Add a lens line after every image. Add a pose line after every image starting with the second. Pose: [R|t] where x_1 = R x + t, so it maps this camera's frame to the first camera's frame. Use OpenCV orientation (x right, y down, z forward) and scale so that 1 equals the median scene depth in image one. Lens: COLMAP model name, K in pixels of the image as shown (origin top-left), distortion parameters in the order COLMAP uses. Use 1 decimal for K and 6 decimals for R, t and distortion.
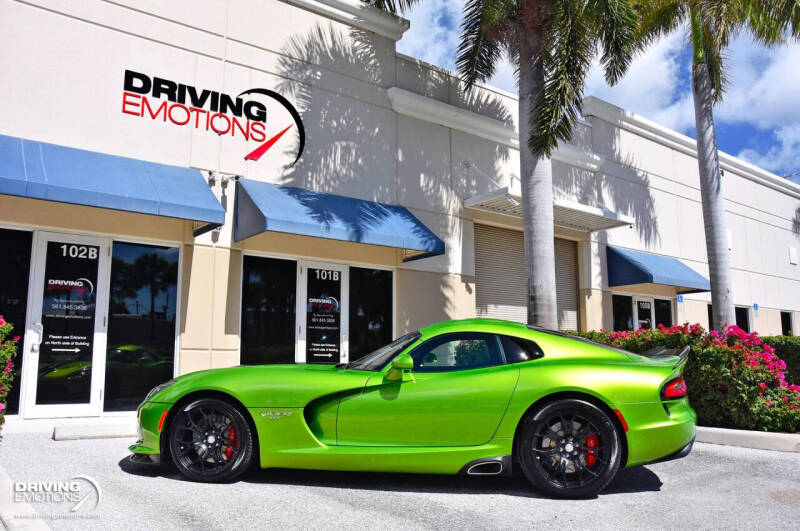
lens RADIAL K [[646.7, 0, 400.0], [0, 646.7, 265.5], [0, 0, 1]] dist [-0.122153, 0.055876]
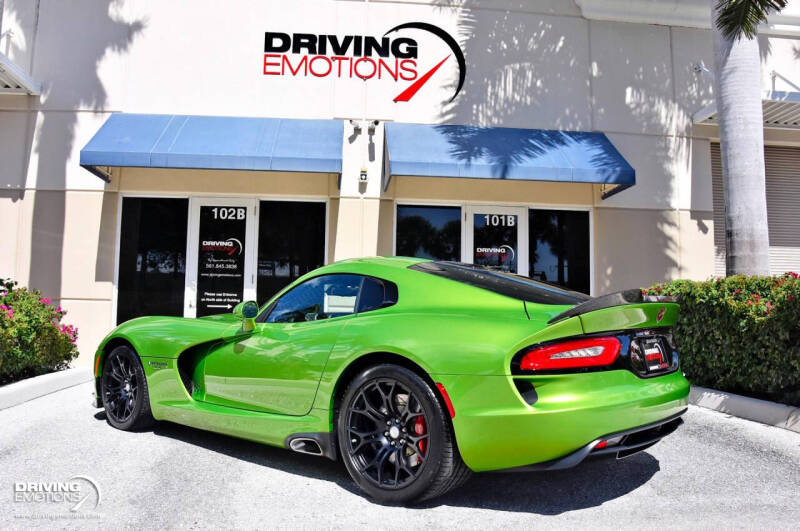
lens RADIAL K [[646.7, 0, 400.0], [0, 646.7, 265.5], [0, 0, 1]] dist [-0.122153, 0.055876]
pose [[0.840808, -0.030468, -0.540476, 0.269011], [0.065178, 0.996849, 0.045201, 0.030497], [0.537396, -0.073233, 0.840144, 0.210038]]
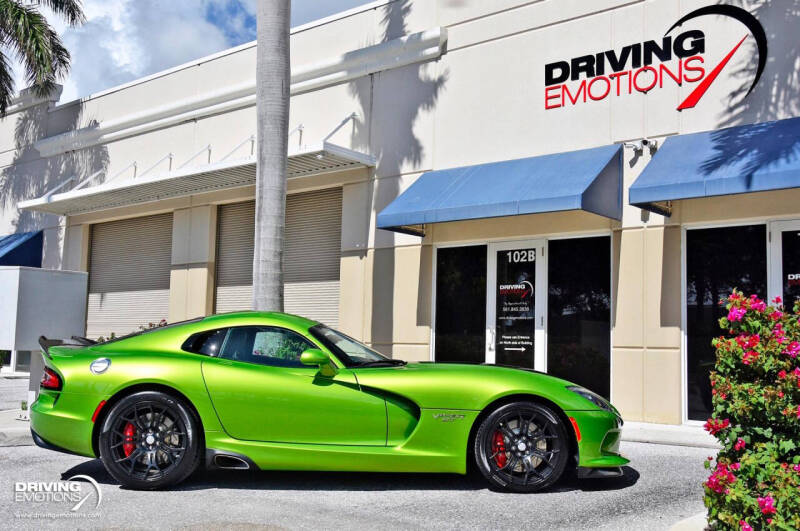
lens RADIAL K [[849.1, 0, 400.0], [0, 849.1, 265.5], [0, 0, 1]] dist [0.016357, 0.032120]
pose [[0.207458, -0.092935, -0.973820, 0.724564], [0.121353, 0.990233, -0.068649, 0.057870], [0.970688, -0.103935, 0.216709, 0.424070]]
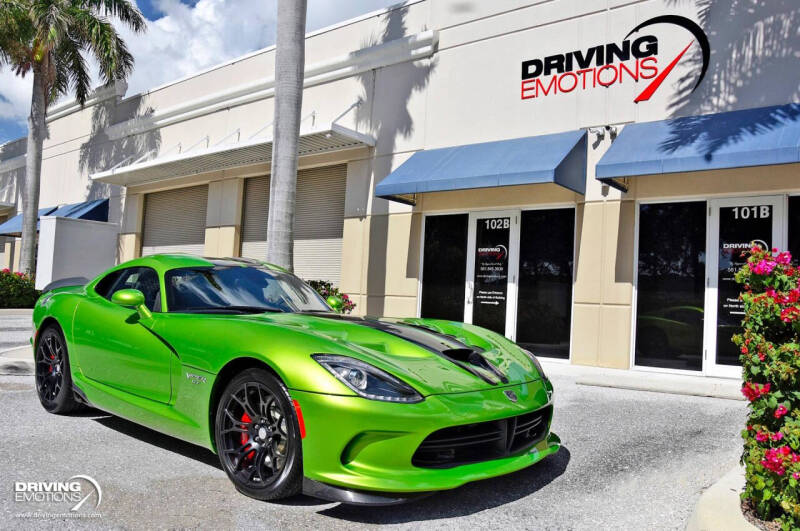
lens RADIAL K [[646.7, 0, 400.0], [0, 646.7, 265.5], [0, 0, 1]] dist [-0.122153, 0.055876]
pose [[0.222155, -0.047831, -0.973837, 0.588788], [0.095063, 0.995100, -0.027190, 0.065762], [0.970366, -0.086535, 0.225613, 0.449015]]
